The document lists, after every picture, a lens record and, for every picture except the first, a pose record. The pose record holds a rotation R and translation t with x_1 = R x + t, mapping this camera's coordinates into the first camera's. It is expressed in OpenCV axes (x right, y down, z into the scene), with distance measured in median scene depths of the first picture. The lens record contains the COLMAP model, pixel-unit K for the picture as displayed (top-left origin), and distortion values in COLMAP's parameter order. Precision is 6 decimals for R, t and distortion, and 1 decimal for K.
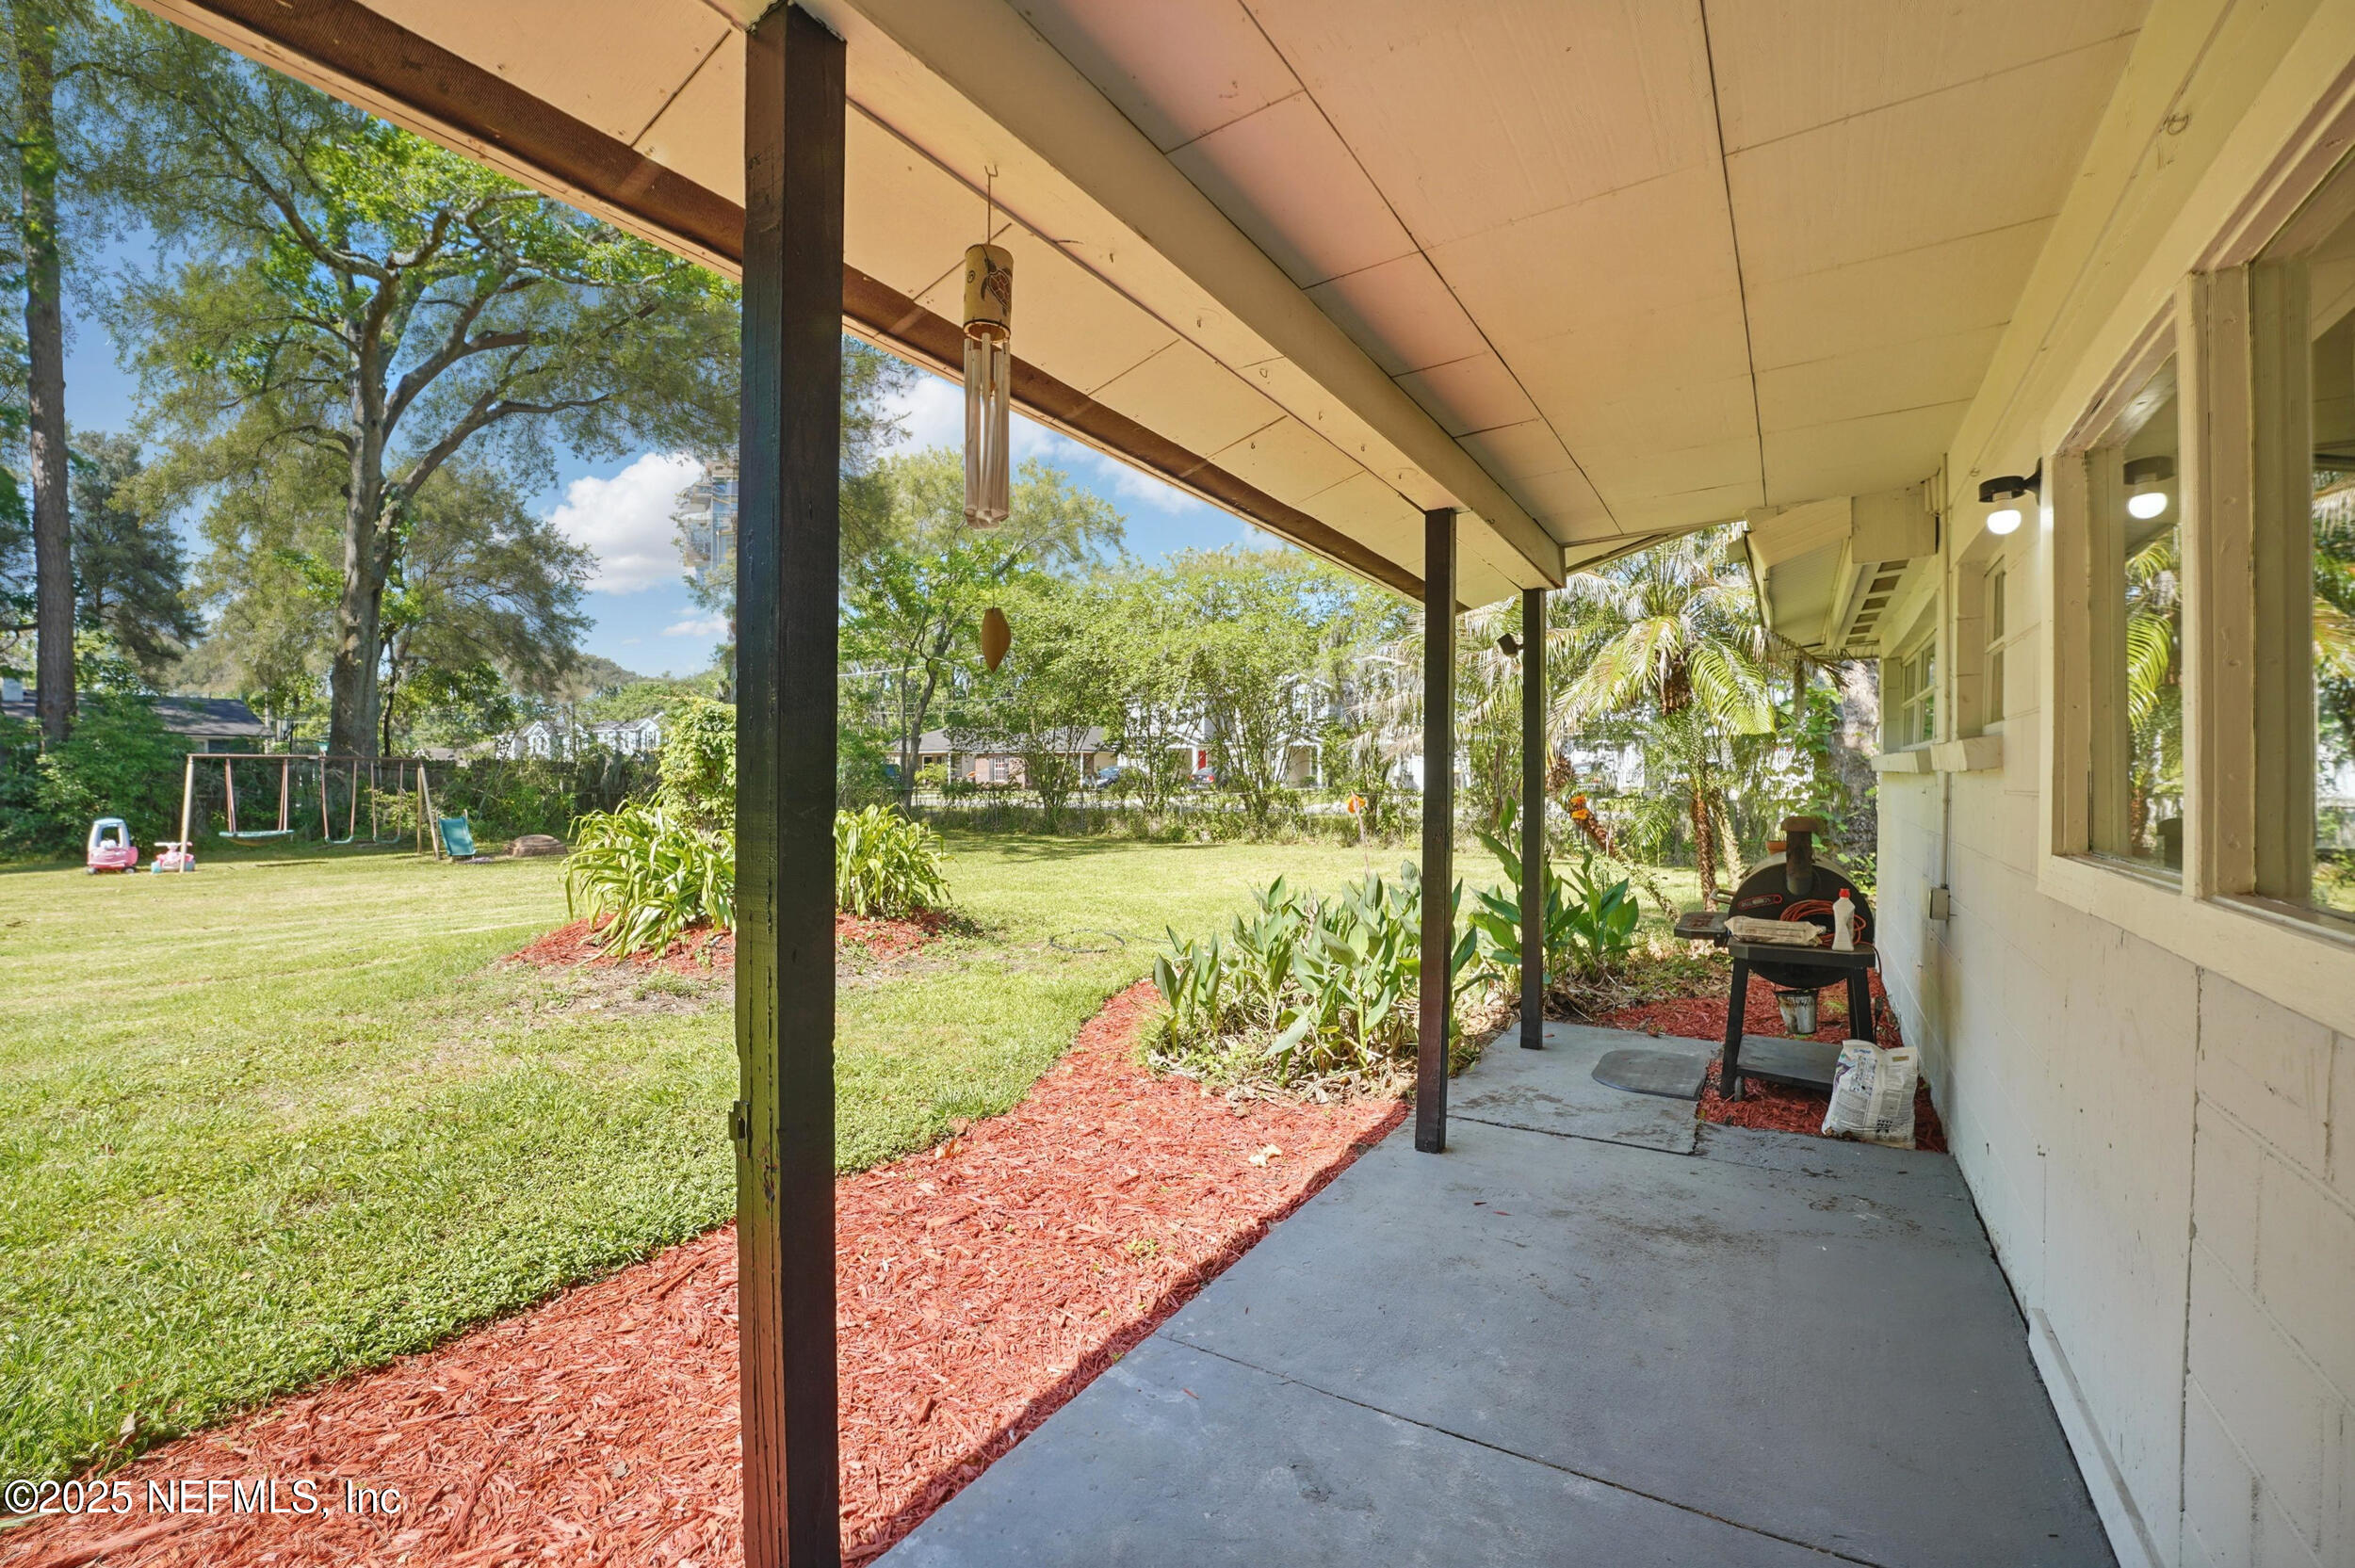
lens RADIAL K [[970.4, 0, 1177.5], [0, 970.4, 784.0], [0, 0, 1]] dist [-0.016034, -0.000187]
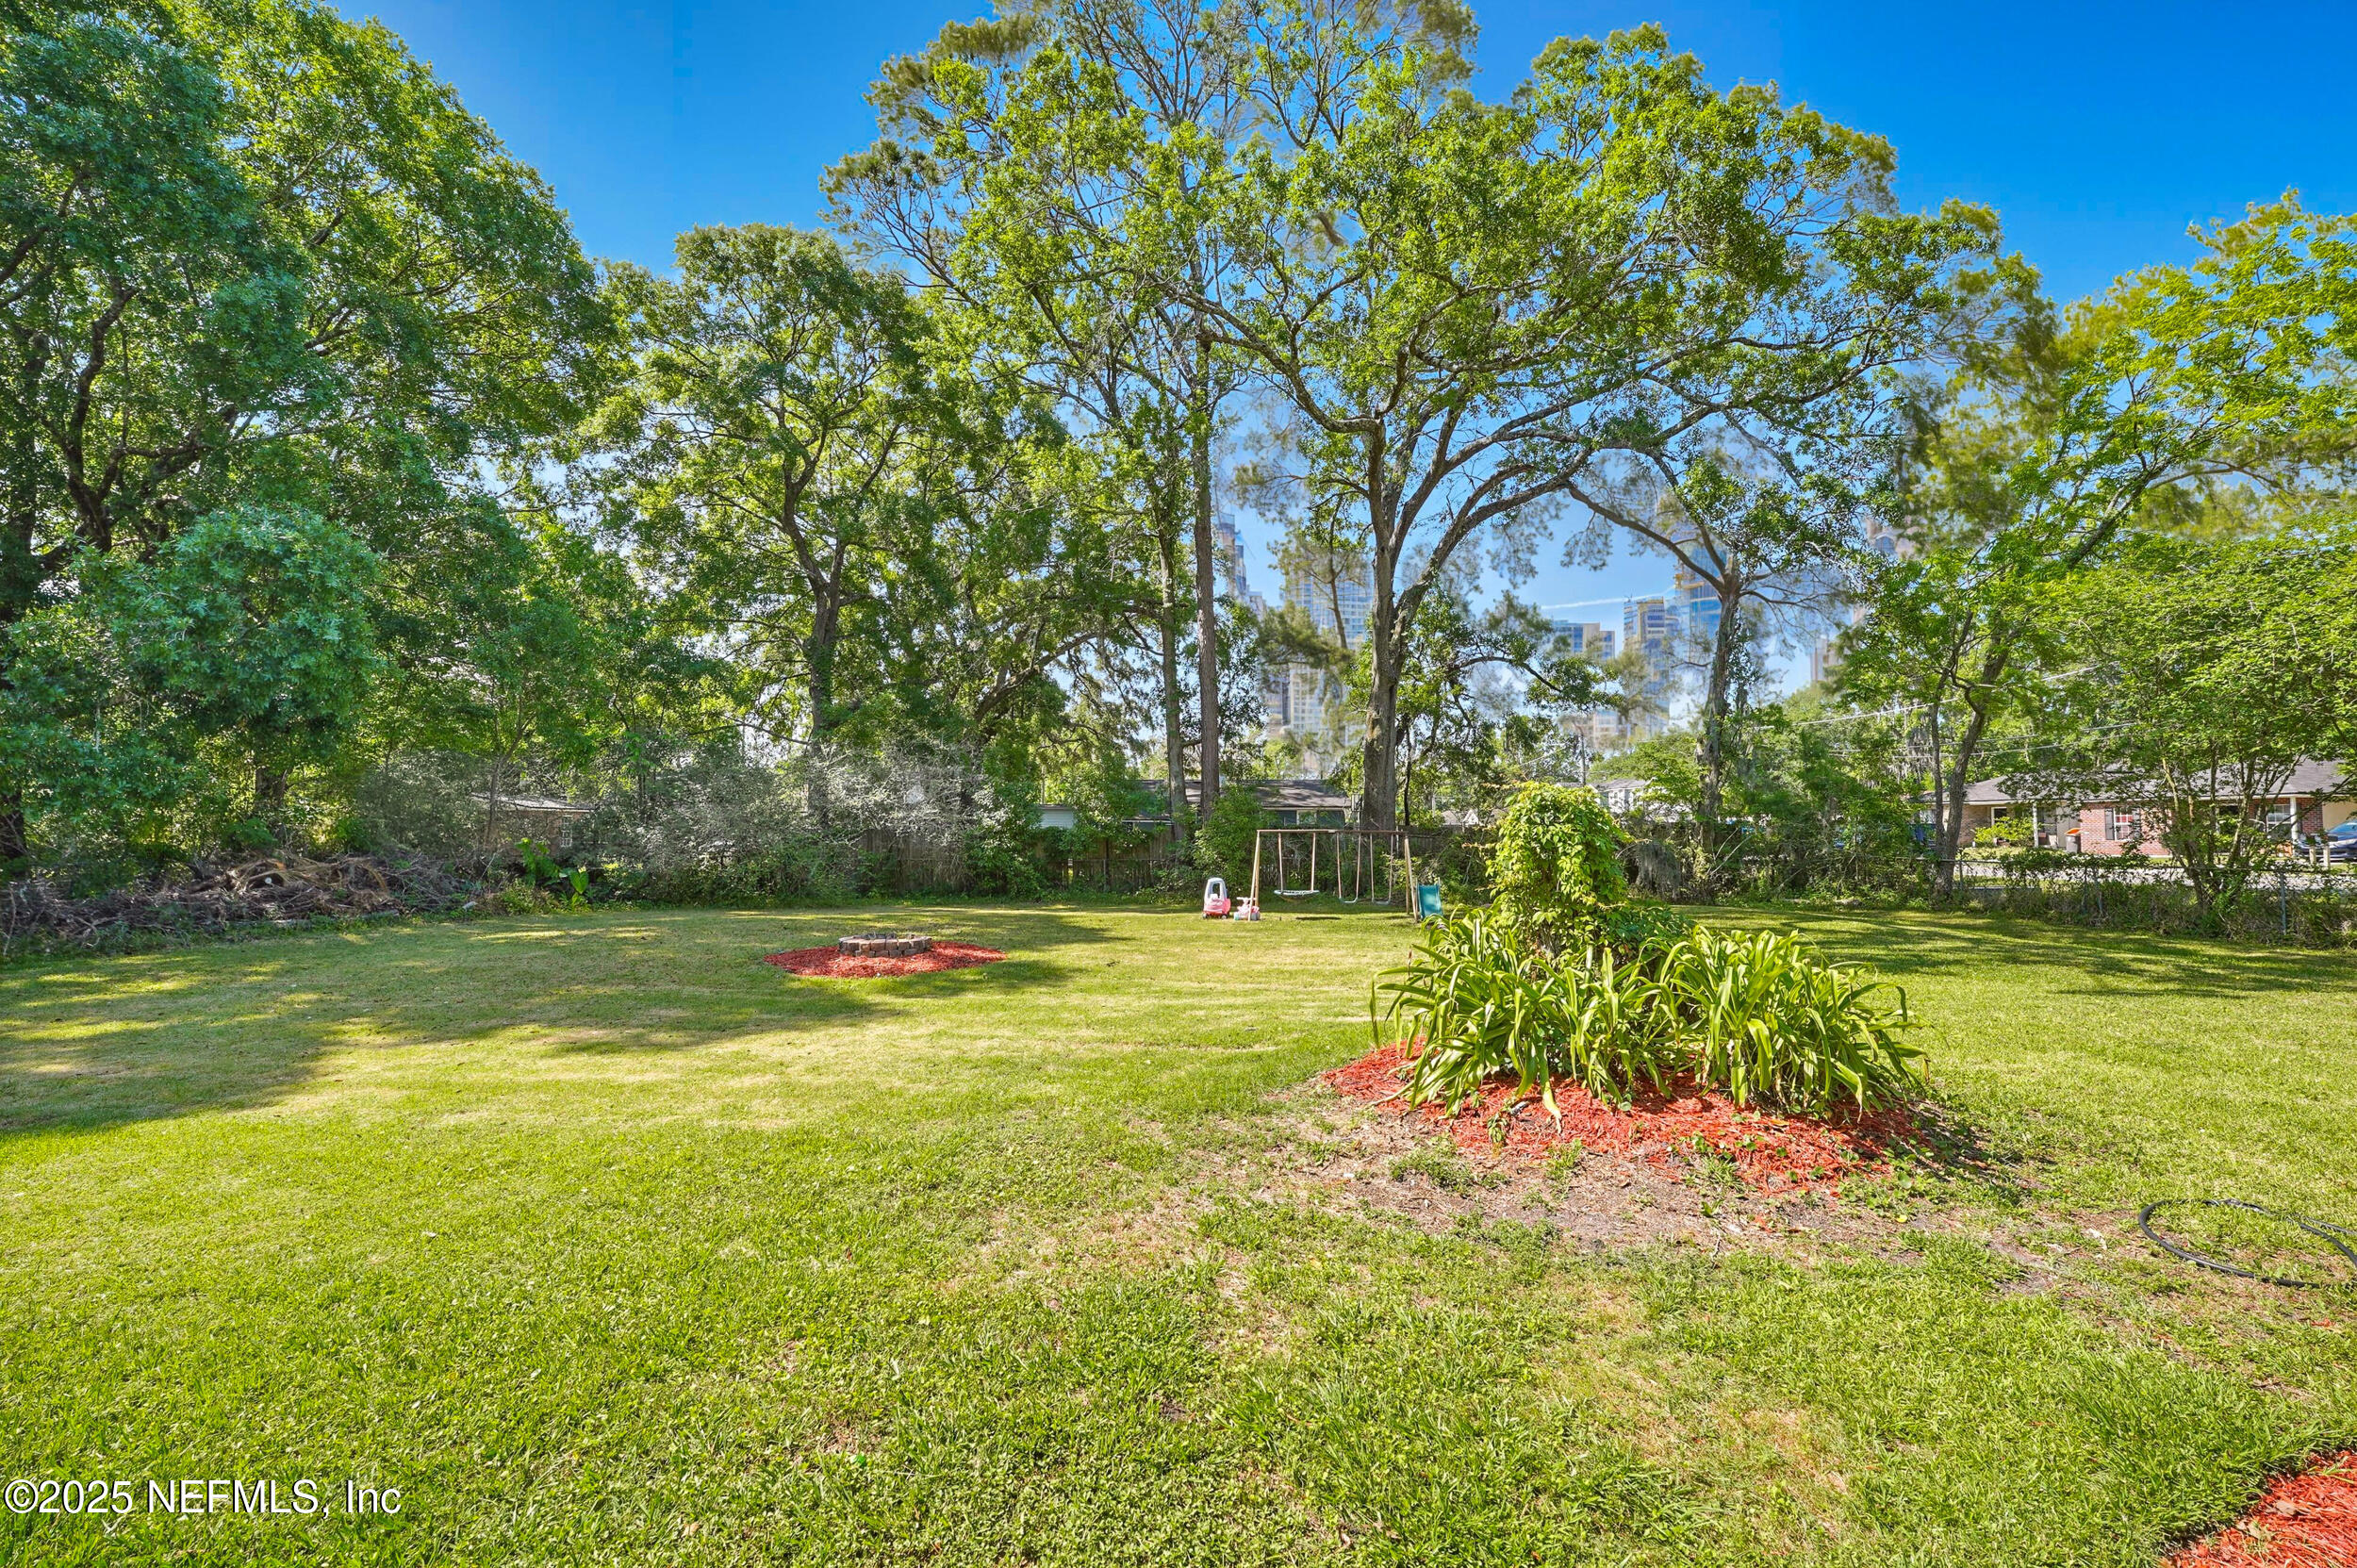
lens RADIAL K [[971.4, 0, 1178.5], [0, 971.4, 784.0], [0, 0, 1]] dist [-0.016034, -0.000187]
pose [[0.570351, -0.041140, -0.820370, 0.001510], [-0.006500, 0.998488, -0.054591, -0.020605], [0.821375, 0.036469, 0.569221, 0.145622]]
